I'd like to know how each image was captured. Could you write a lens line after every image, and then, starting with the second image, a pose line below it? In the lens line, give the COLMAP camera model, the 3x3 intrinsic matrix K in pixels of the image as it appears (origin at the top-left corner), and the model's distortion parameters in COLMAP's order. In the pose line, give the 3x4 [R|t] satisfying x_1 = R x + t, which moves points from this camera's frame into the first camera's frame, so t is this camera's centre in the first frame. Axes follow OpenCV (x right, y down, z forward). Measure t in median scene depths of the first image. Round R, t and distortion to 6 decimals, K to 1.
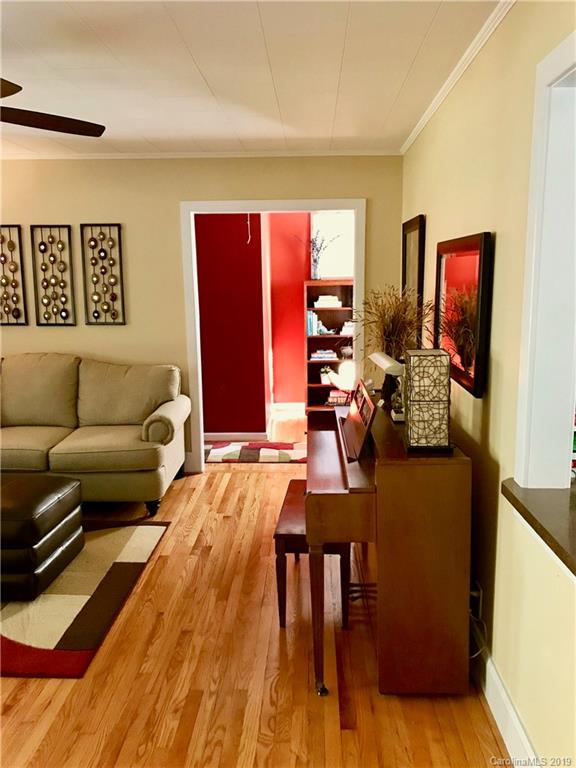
lens RADIAL K [[622.4, 0, 288.0], [0, 622.4, 384.0], [0, 0, 1]] dist [0.002250, -0.005212]
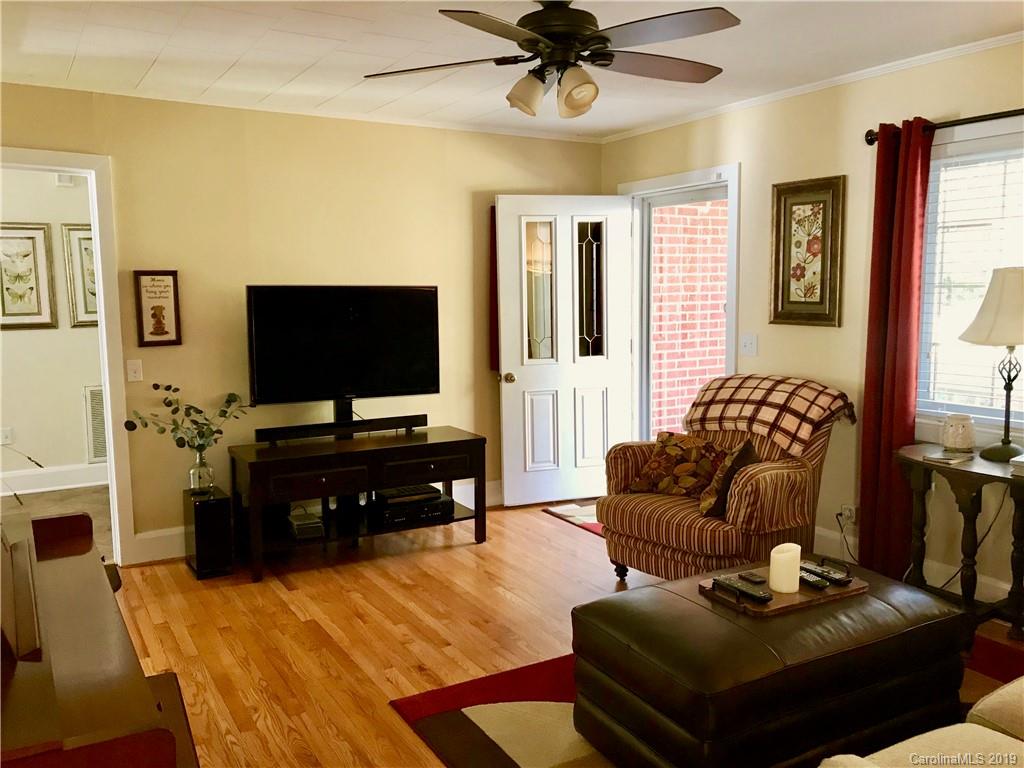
lens RADIAL K [[836.4, 0, 507.3], [0, 836.4, 376.7], [0, 0, 1]] dist [0.010291, 0.003175]
pose [[-0.838266, 0.079032, -0.539504, 0.074225], [-0.078607, 0.961588, 0.263000, -0.165623], [0.539566, 0.262873, -0.799854, 1.043670]]
